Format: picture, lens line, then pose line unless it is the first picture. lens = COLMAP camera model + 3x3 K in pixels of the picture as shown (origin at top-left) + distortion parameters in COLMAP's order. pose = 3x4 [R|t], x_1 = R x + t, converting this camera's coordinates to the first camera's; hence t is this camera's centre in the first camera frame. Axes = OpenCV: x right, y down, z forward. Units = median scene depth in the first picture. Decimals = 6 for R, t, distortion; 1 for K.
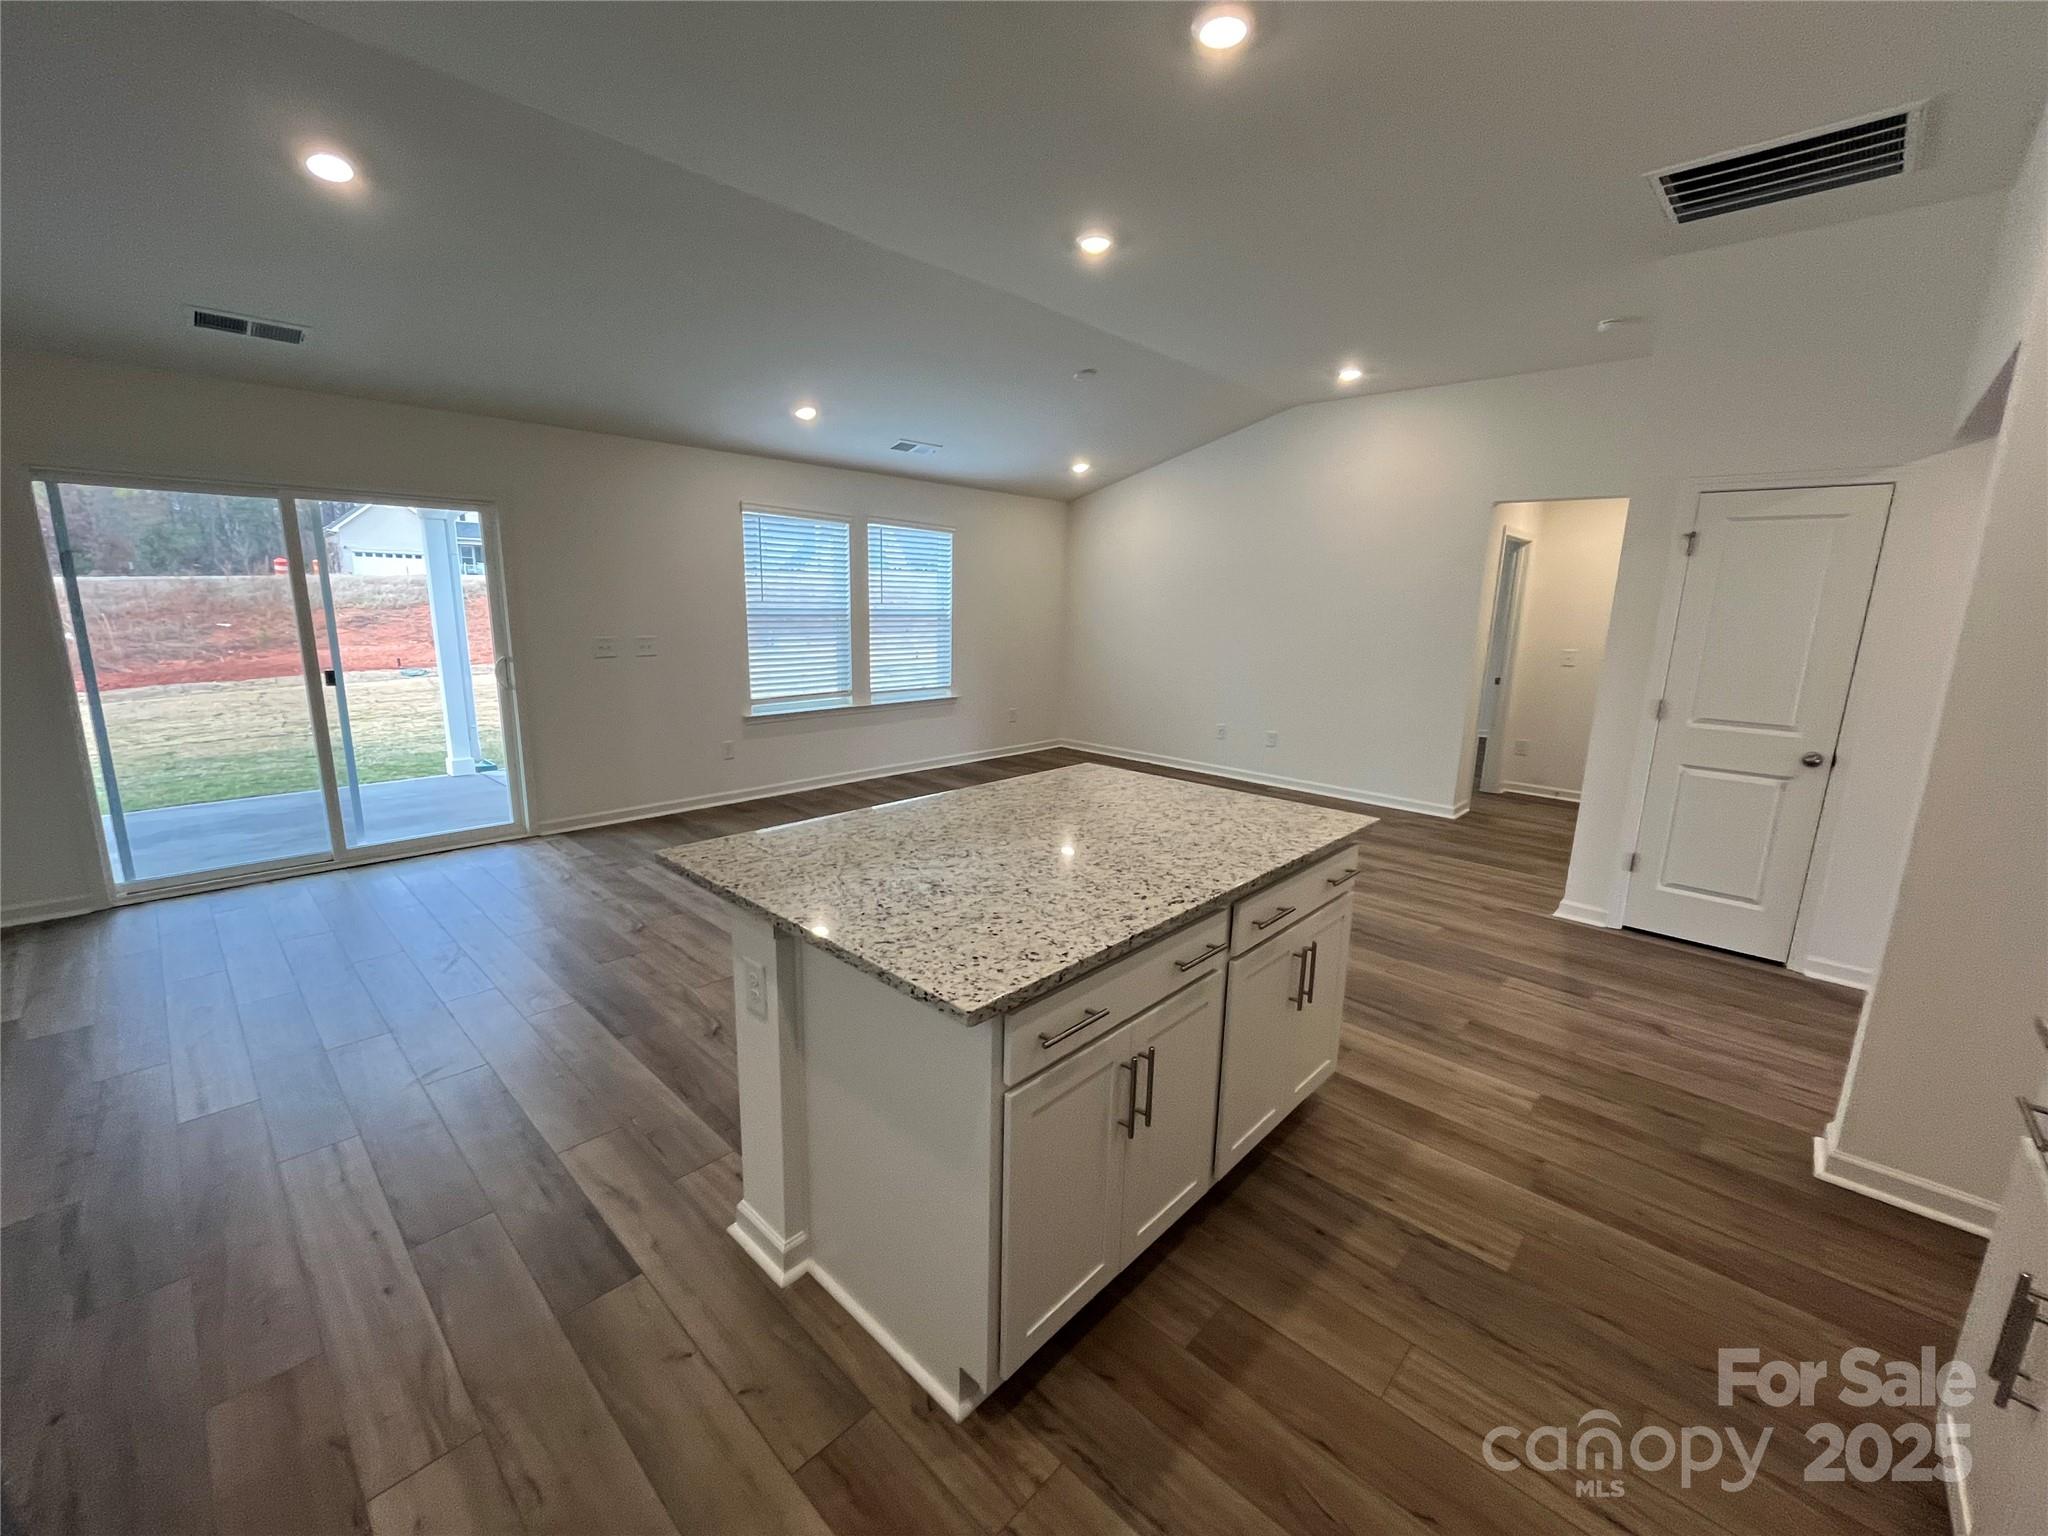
lens RADIAL K [[834.4, 0, 1025.4], [0, 834.4, 774.4], [0, 0, 1]] dist [-0.002692, -0.000999]
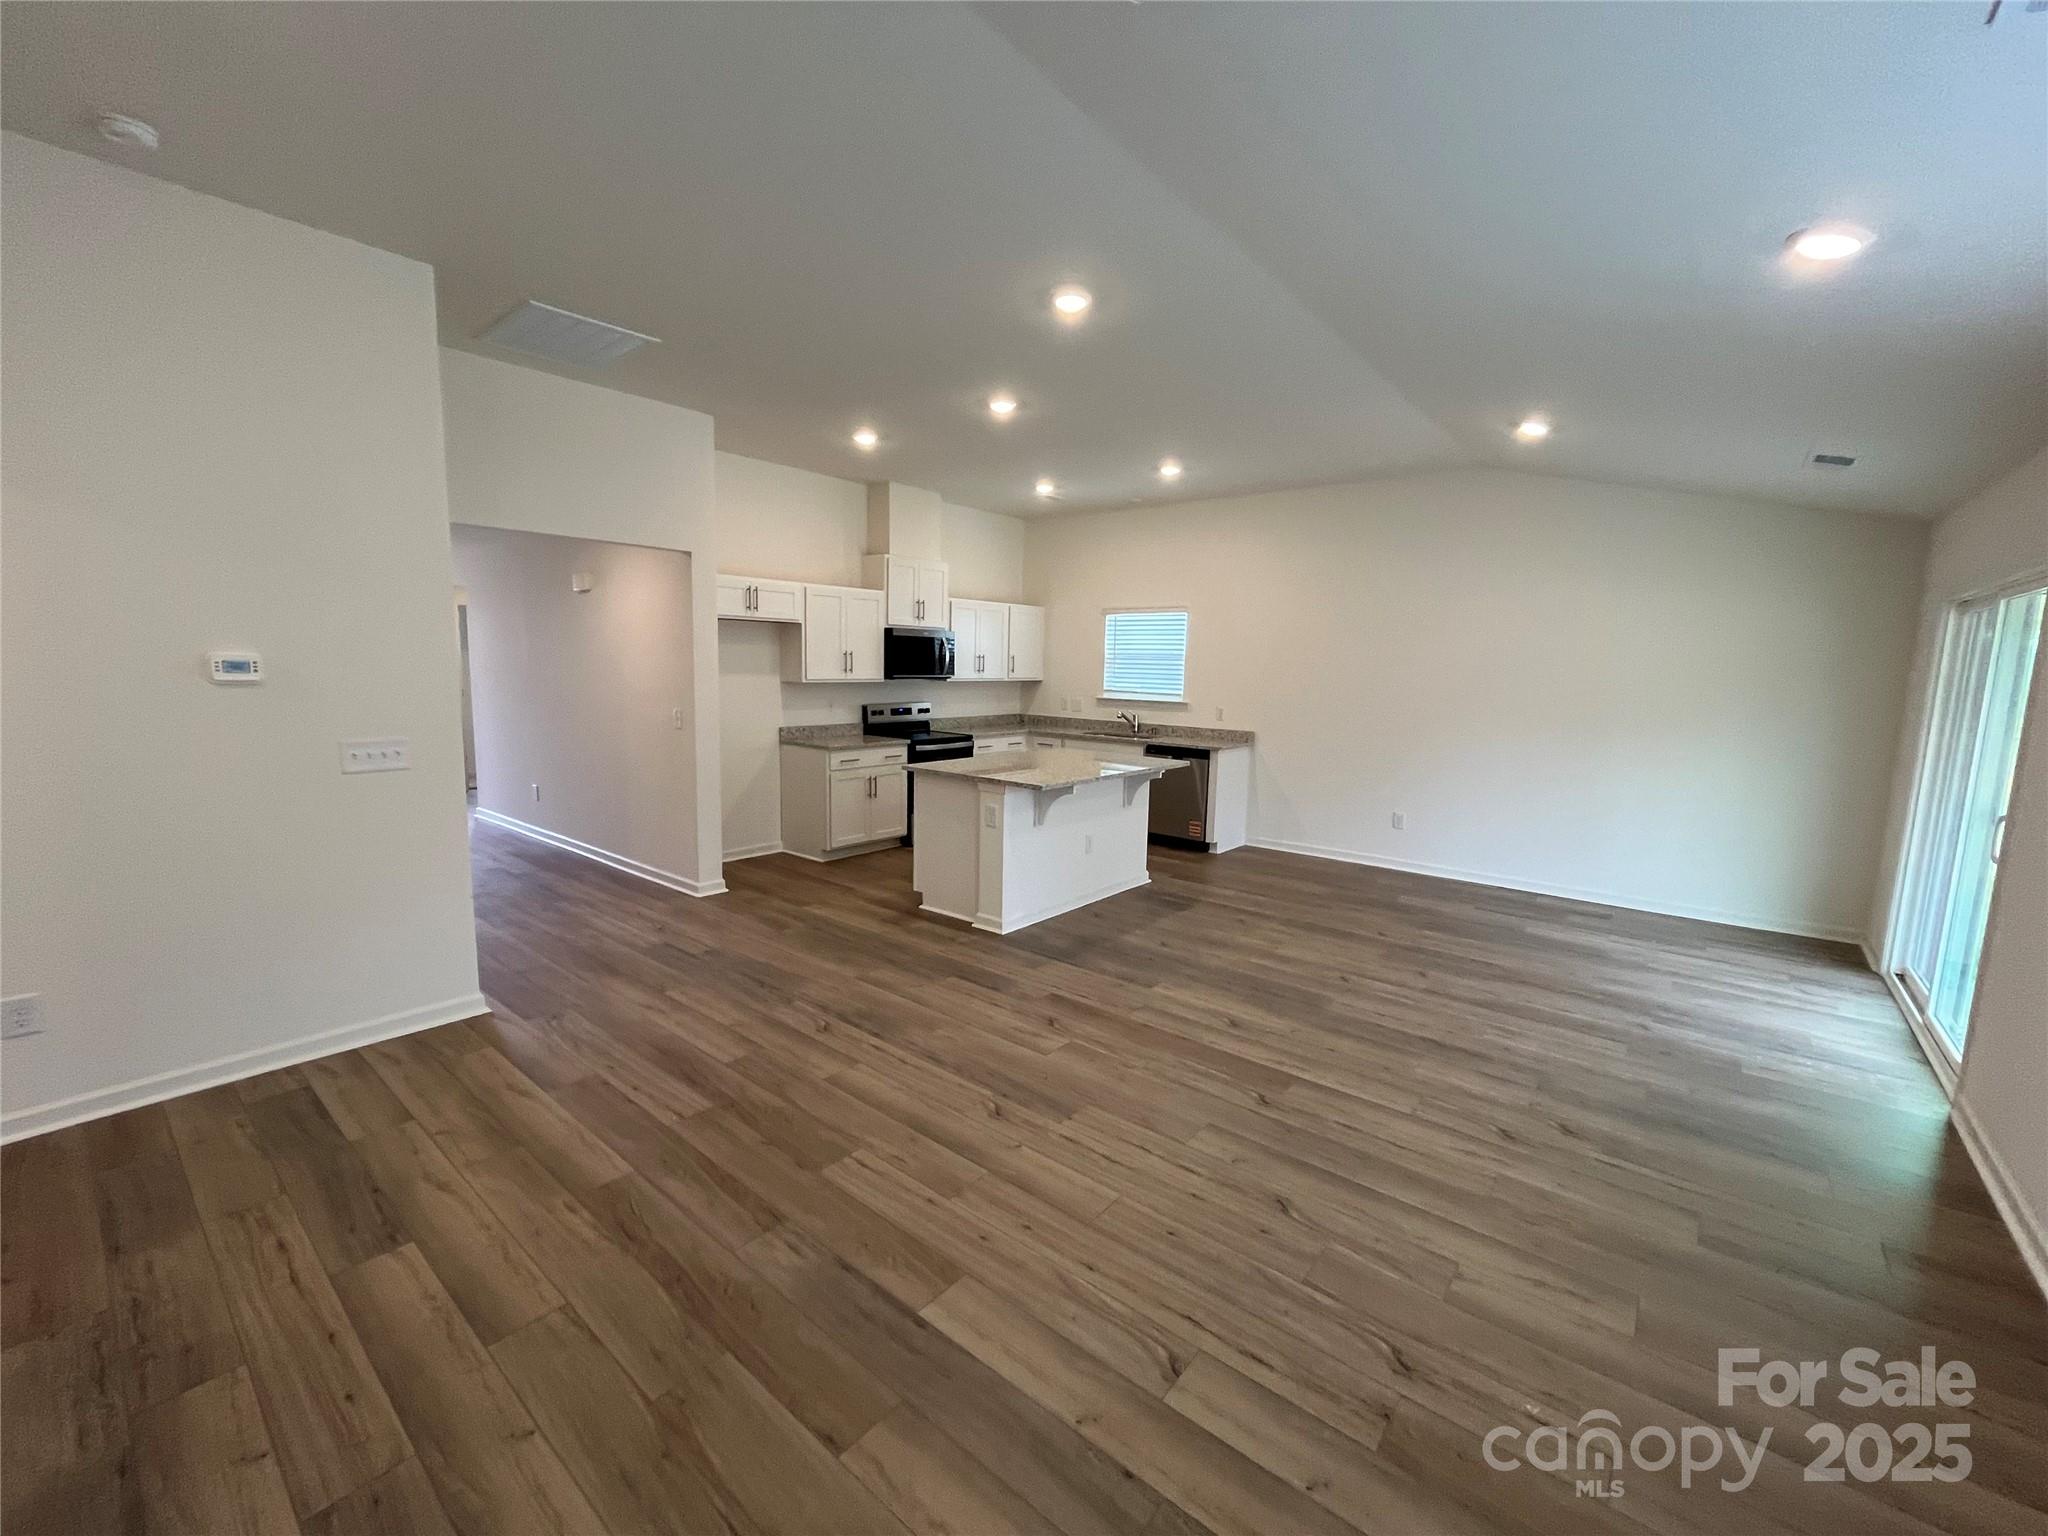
lens RADIAL K [[834.4, 0, 1025.8], [0, 834.4, 773.6], [0, 0, 1]] dist [-0.002692, -0.000999]
pose [[-0.996574, -0.036100, -0.074409, 0.321997], [-0.059270, 0.939231, 0.338132, -0.784944], [0.057681, 0.341384, -0.938153, 3.581558]]
